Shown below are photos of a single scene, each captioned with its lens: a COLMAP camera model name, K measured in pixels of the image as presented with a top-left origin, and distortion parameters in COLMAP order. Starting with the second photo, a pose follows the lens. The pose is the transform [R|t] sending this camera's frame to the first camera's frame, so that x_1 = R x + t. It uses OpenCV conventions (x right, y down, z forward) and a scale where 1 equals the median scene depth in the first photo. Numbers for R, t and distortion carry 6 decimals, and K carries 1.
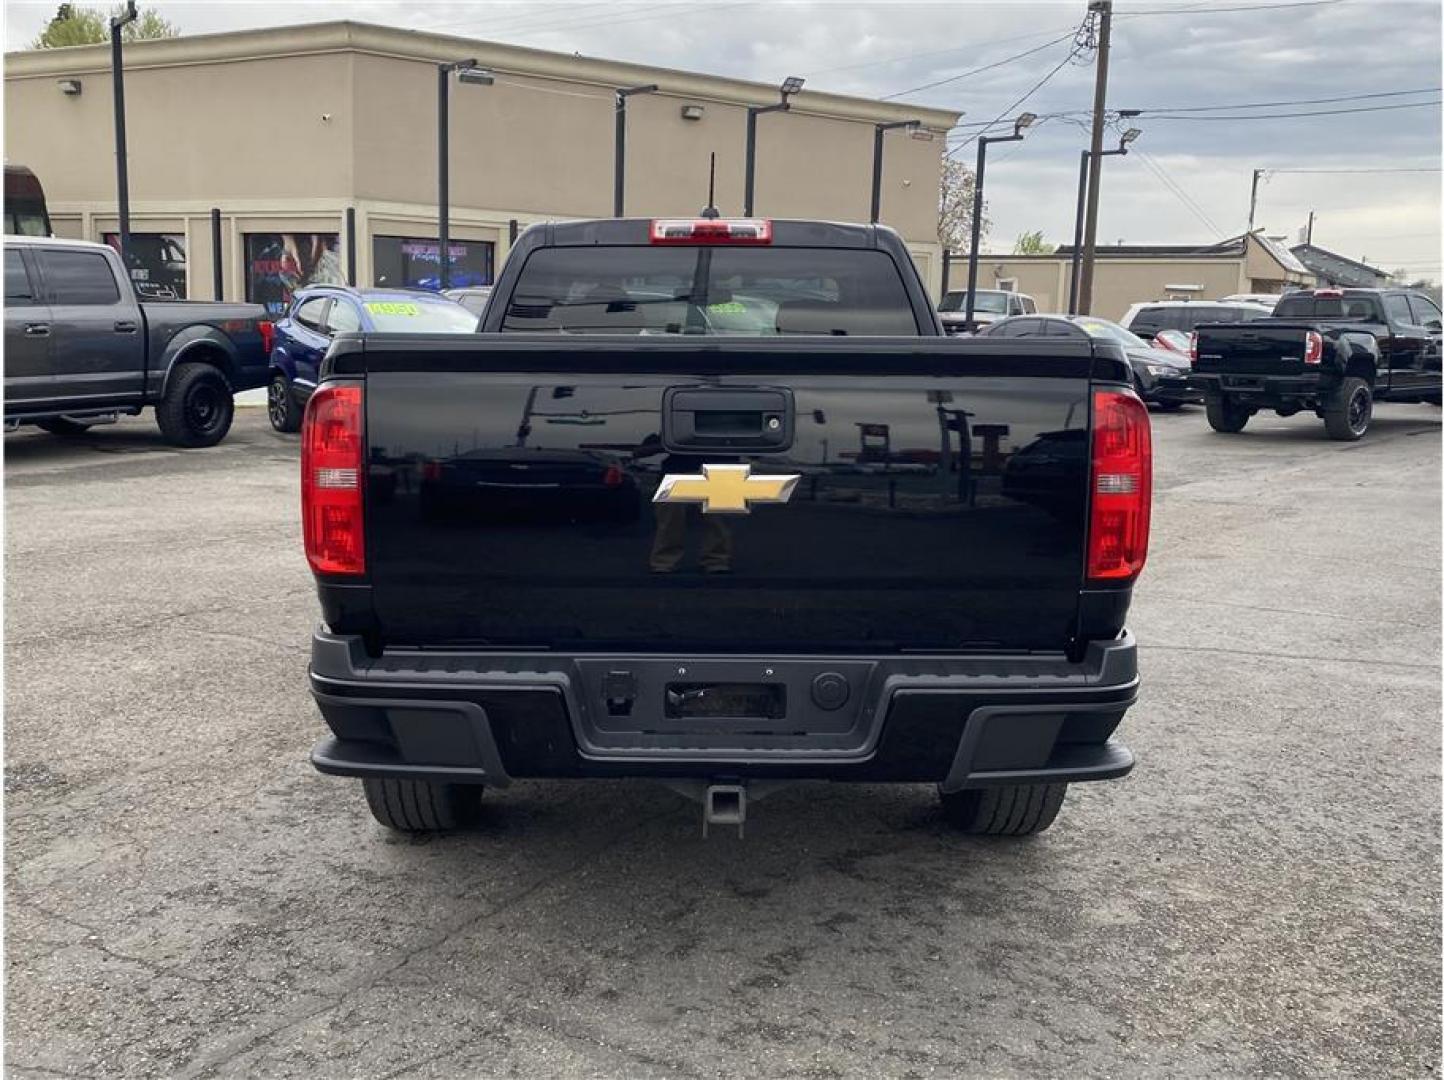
lens RADIAL K [[1360.9, 0, 697.2], [0, 1360.9, 551.4], [0, 0, 1]] dist [0.016591, -0.012790]
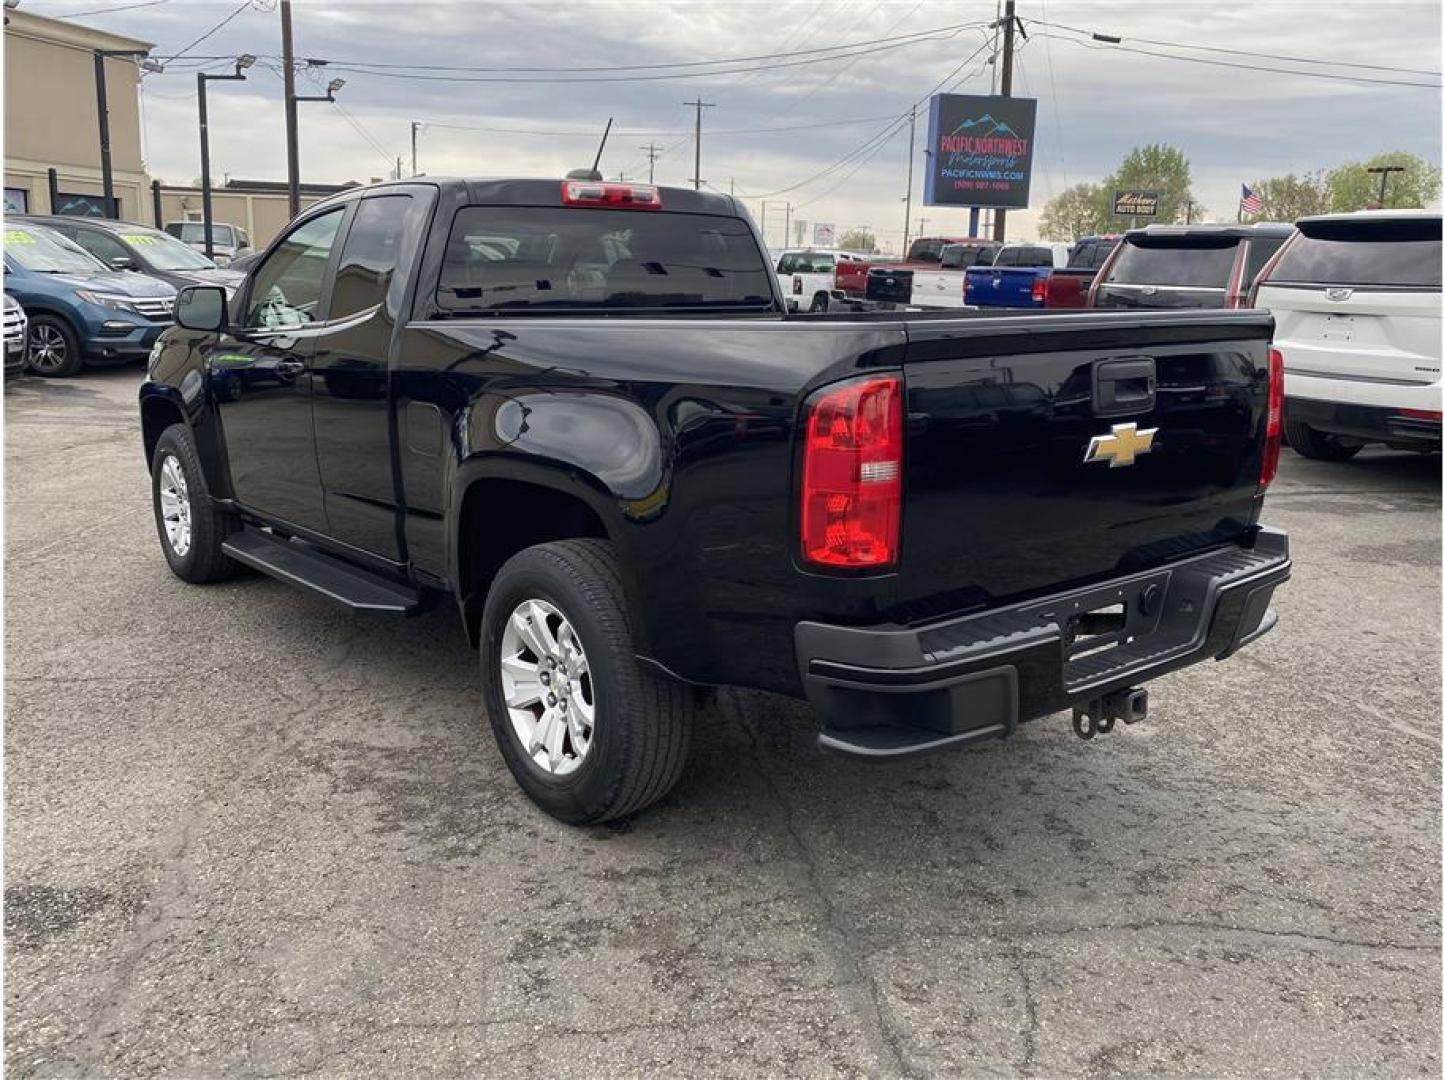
lens RADIAL K [[1201.5, 0, 718.4], [0, 1201.5, 534.7], [0, 0, 1]] dist [0.003169, 0.001919]
pose [[0.782734, -0.136020, 0.607310, -0.581890], [0.096101, 0.990536, 0.097991, -0.068002], [-0.614891, -0.018337, 0.788399, 0.251829]]
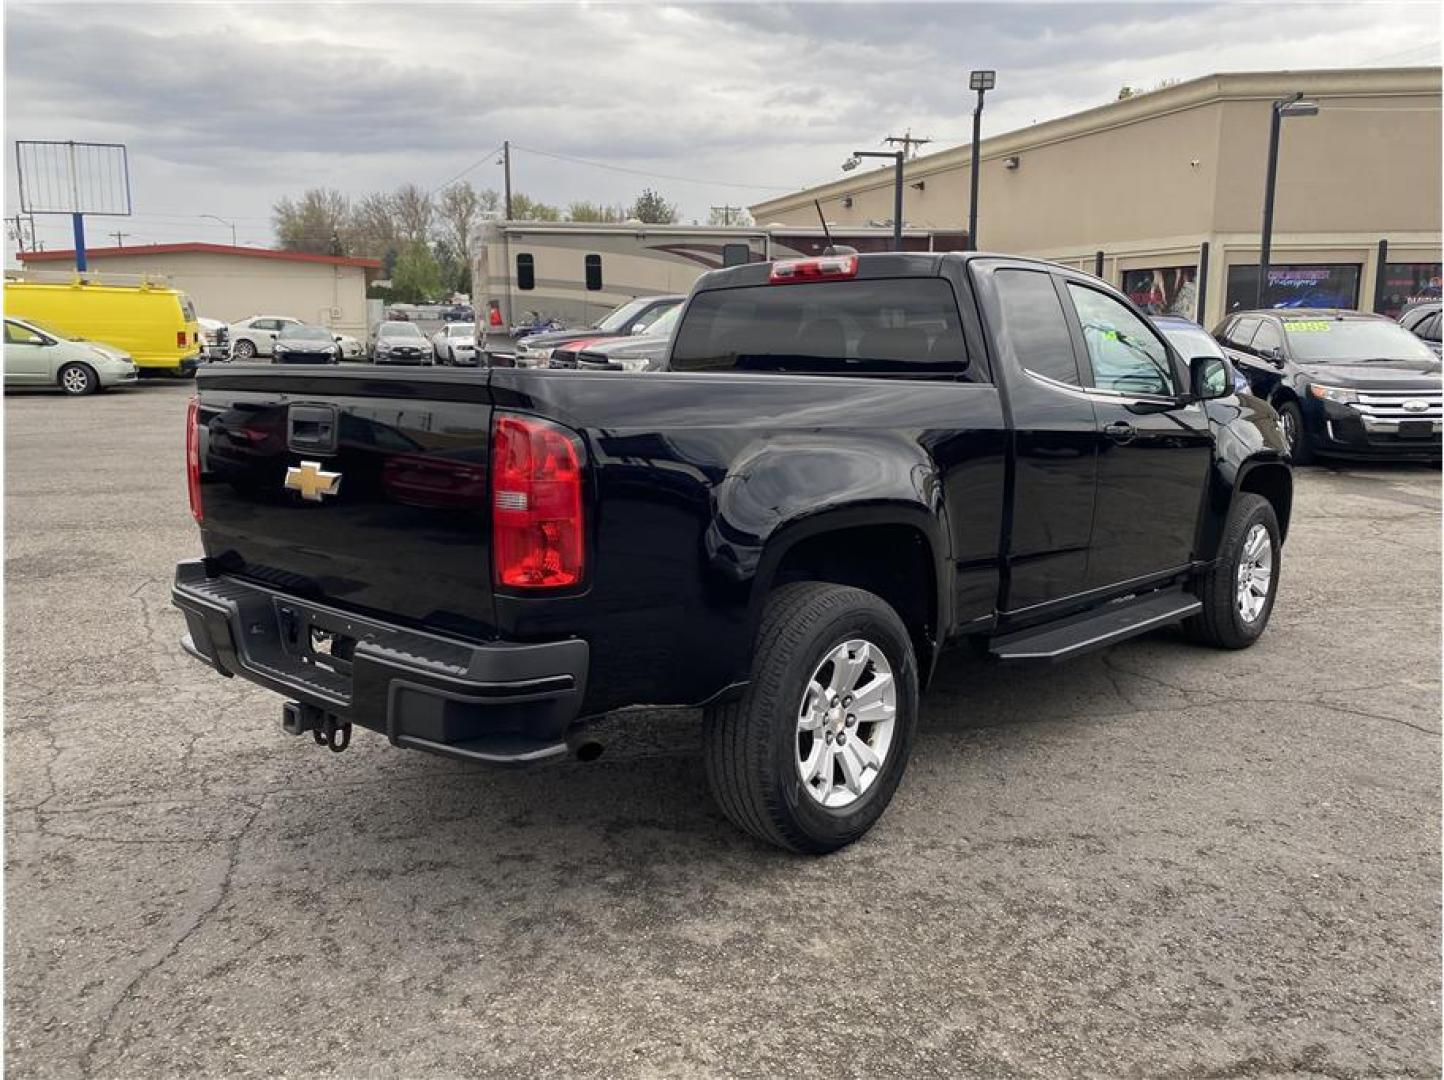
lens RADIAL K [[1166.5, 0, 702.0], [0, 1166.5, 511.4], [0, 0, 1]] dist [0.012936, -0.002500]
pose [[0.725848, 0.081215, -0.683044, 0.694701], [-0.099317, 0.994974, 0.012762, -0.044065], [0.680647, 0.058575, 0.730266, 0.276475]]
